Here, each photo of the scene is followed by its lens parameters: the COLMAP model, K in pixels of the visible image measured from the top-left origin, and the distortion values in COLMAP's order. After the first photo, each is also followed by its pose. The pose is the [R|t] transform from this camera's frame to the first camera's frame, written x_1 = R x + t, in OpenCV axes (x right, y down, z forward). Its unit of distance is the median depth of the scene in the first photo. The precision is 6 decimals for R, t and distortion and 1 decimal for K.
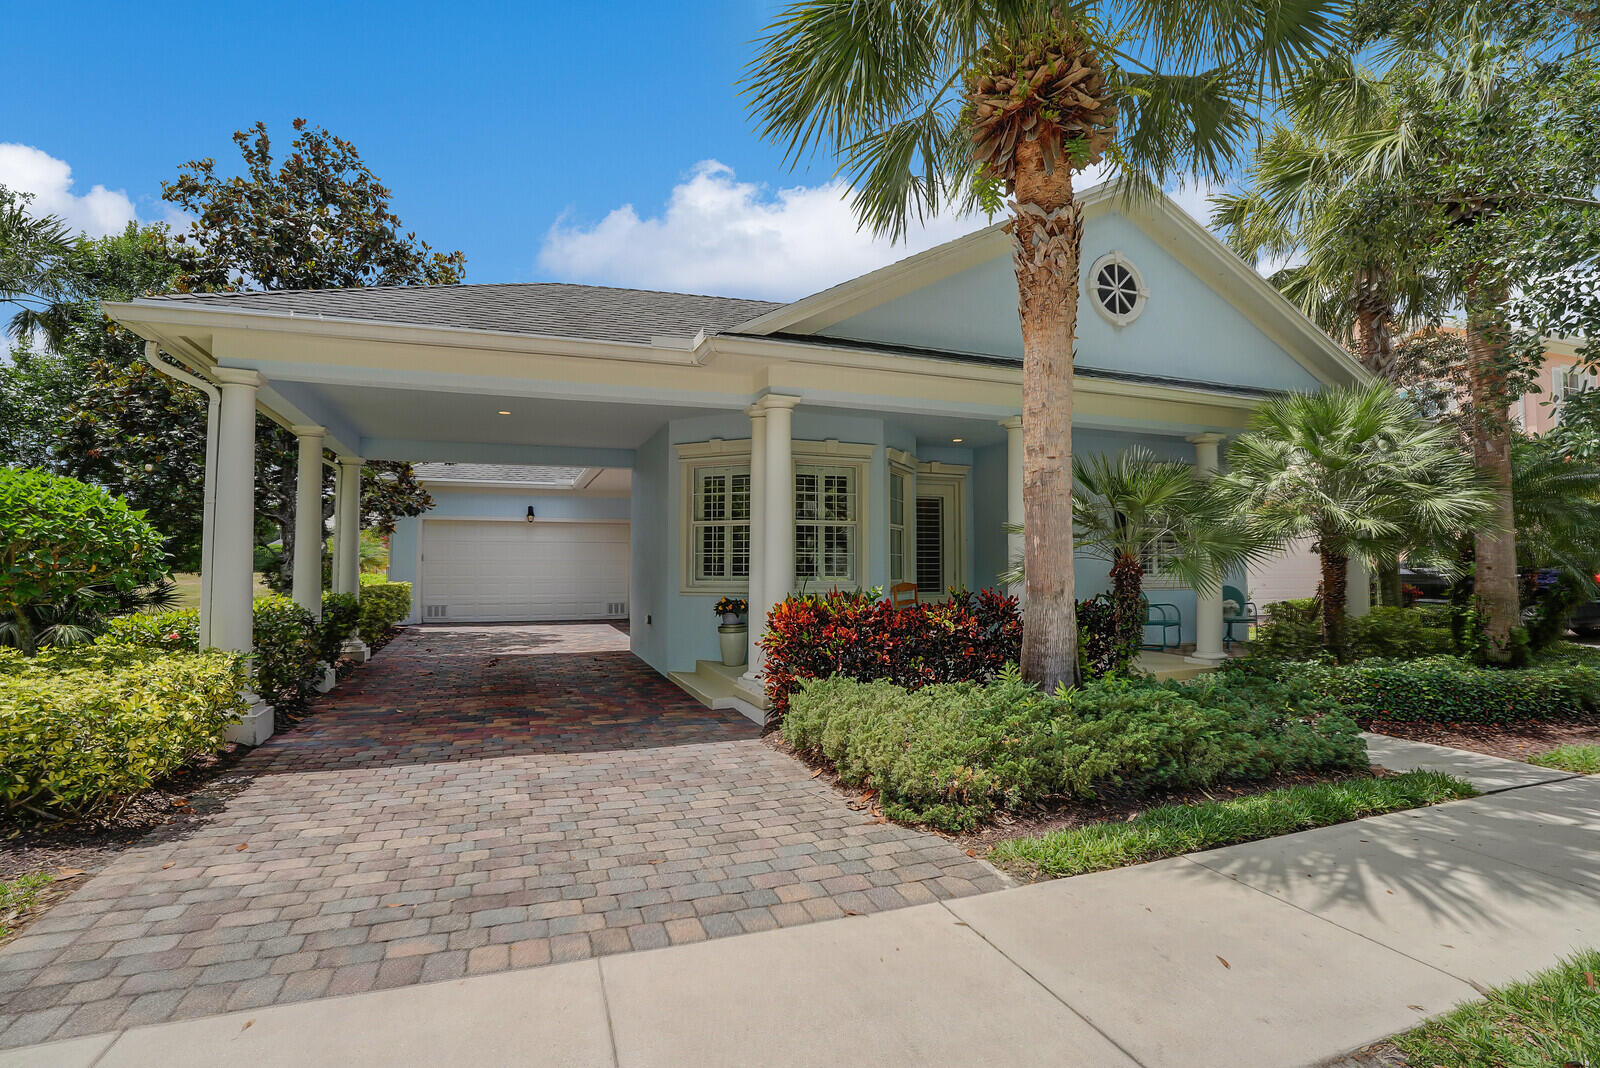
lens RADIAL K [[836.2, 0, 800.0], [0, 836.2, 537.1], [0, 0, 1]] dist [-0.041413, 0.006151]
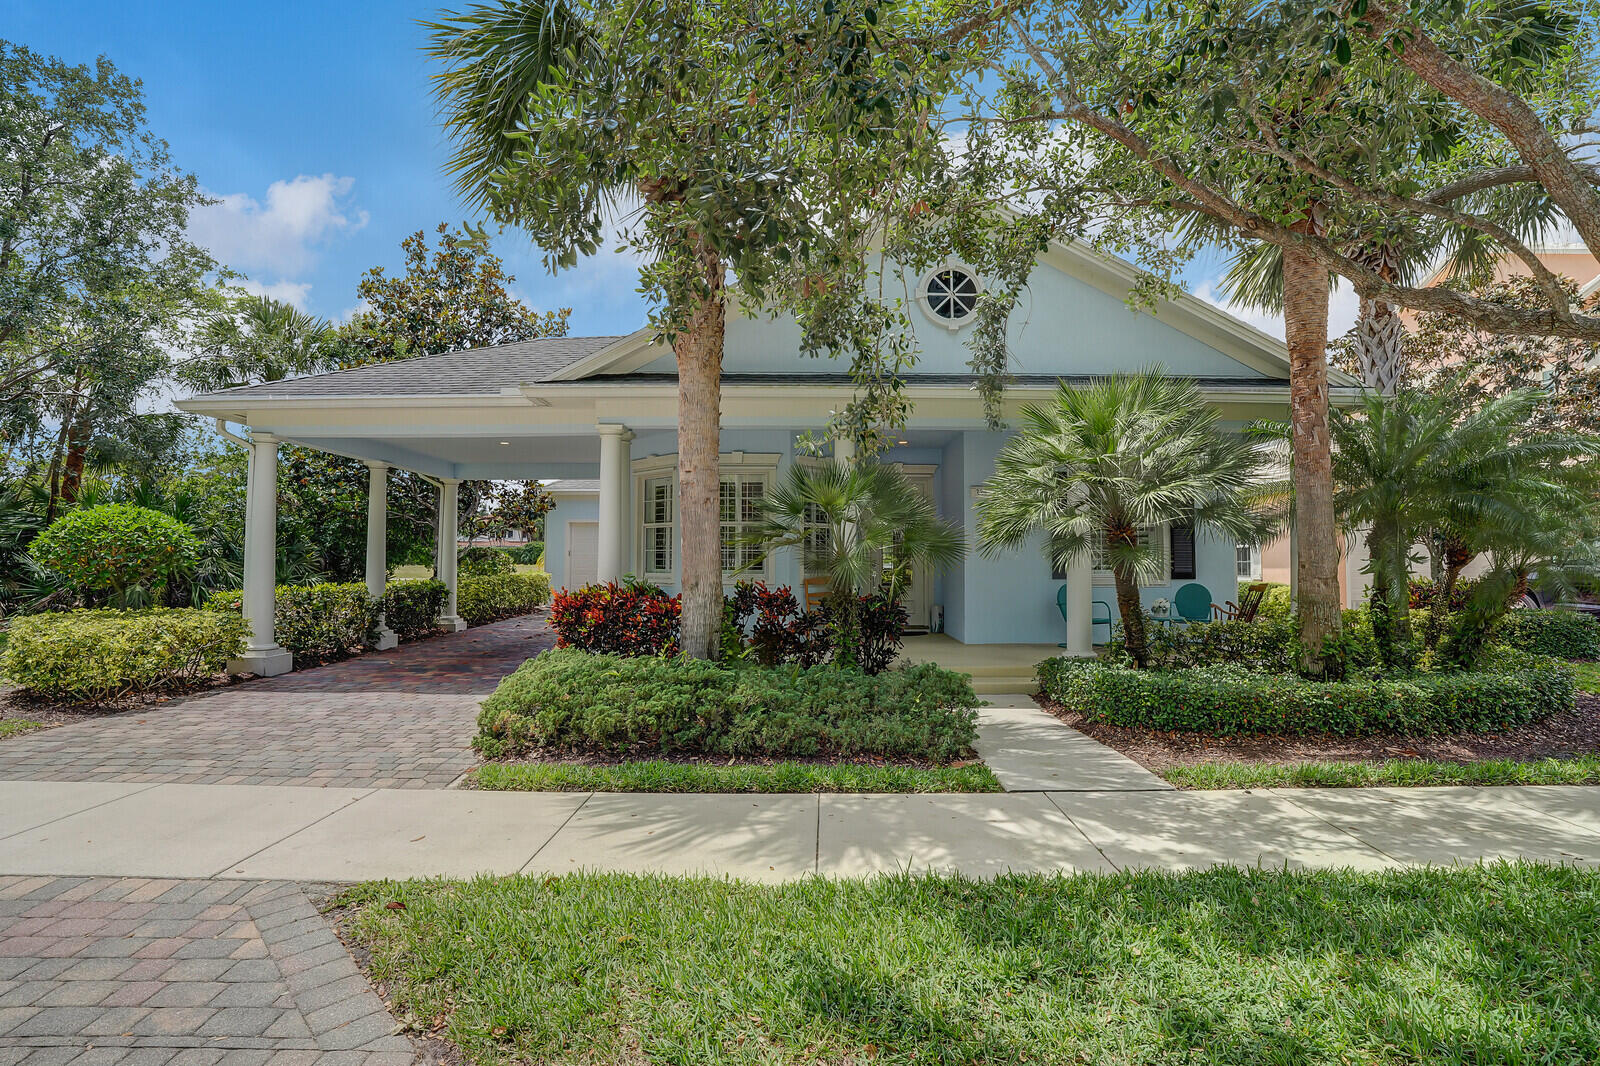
lens RADIAL K [[836.2, 0, 808.7], [0, 836.2, 533.7], [0, 0, 1]] dist [-0.041413, 0.006151]
pose [[0.925210, -0.009003, -0.379349, 0.617006], [0.010232, 0.999947, 0.001223, -0.004320], [0.379318, -0.005013, 0.925253, -0.028577]]
